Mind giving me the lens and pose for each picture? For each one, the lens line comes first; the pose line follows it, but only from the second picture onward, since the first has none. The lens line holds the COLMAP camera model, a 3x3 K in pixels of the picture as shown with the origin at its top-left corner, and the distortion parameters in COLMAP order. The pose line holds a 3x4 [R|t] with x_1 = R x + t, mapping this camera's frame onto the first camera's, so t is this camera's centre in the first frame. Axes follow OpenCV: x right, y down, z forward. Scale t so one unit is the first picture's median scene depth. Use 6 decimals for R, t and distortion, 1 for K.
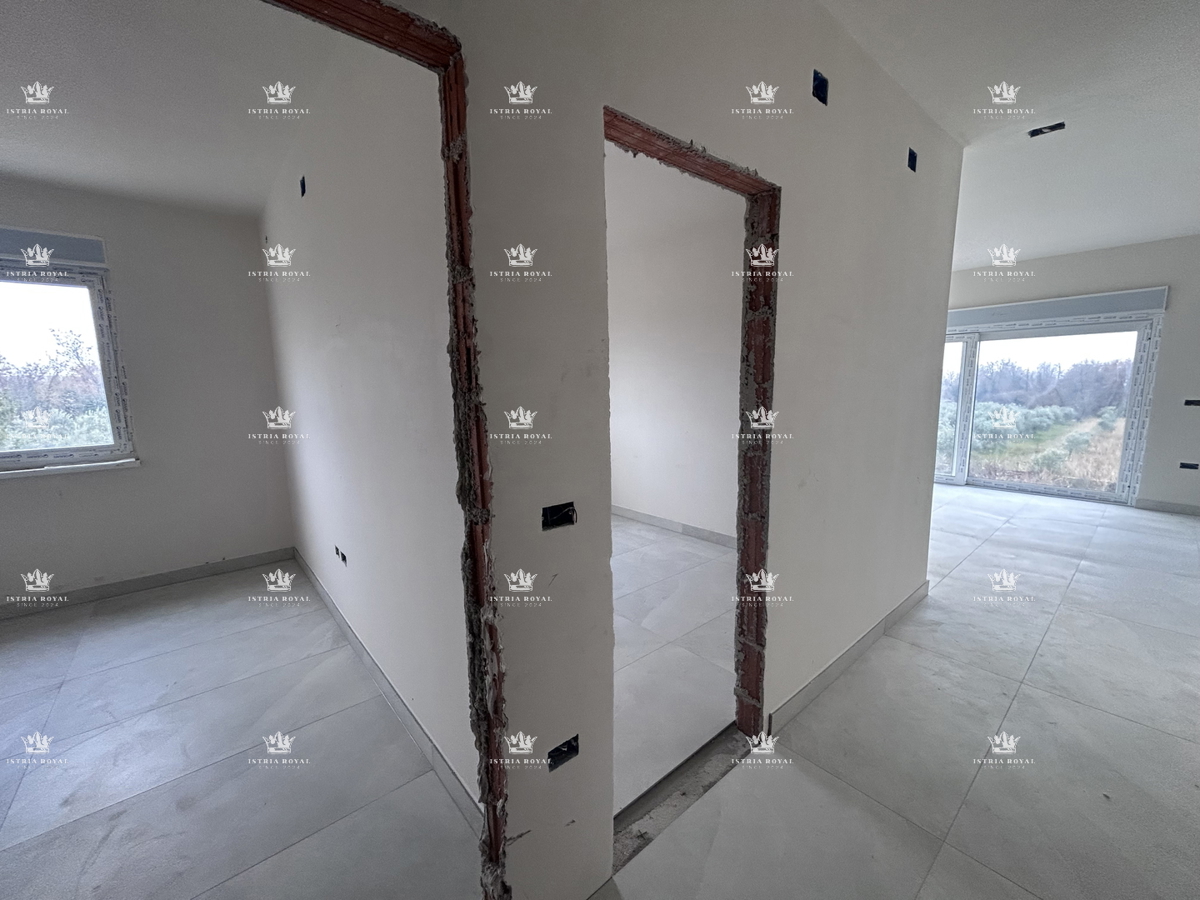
lens RADIAL K [[480.4, 0, 600.0], [0, 480.4, 450.0], [0, 0, 1]] dist [-0.000566, -0.000097]
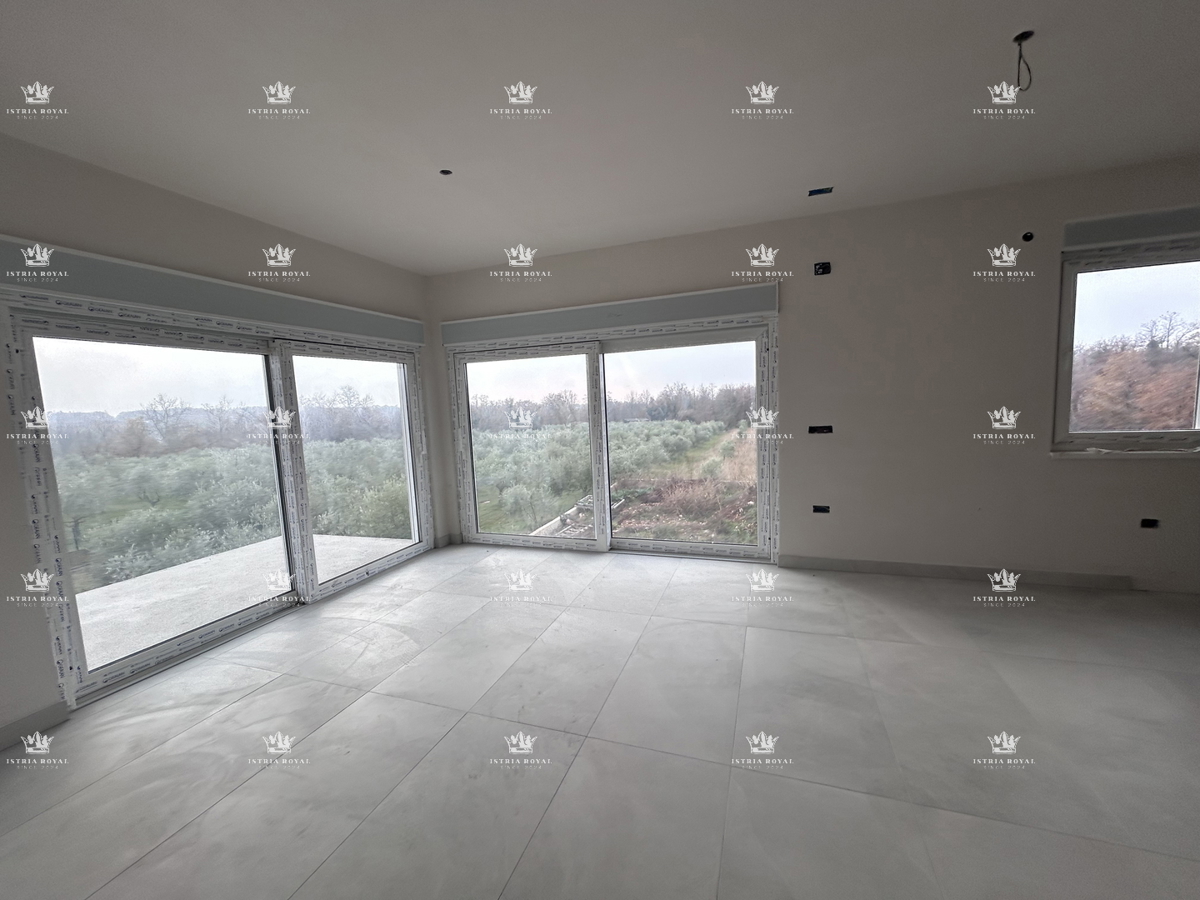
lens RADIAL K [[480.4, 0, 600.0], [0, 480.4, 450.0], [0, 0, 1]] dist [-0.000566, -0.000097]
pose [[0.864195, -0.070650, 0.498171, 0.096915], [0.098658, 0.994667, -0.030084, -0.013861], [-0.493389, 0.075147, 0.866556, 0.089632]]
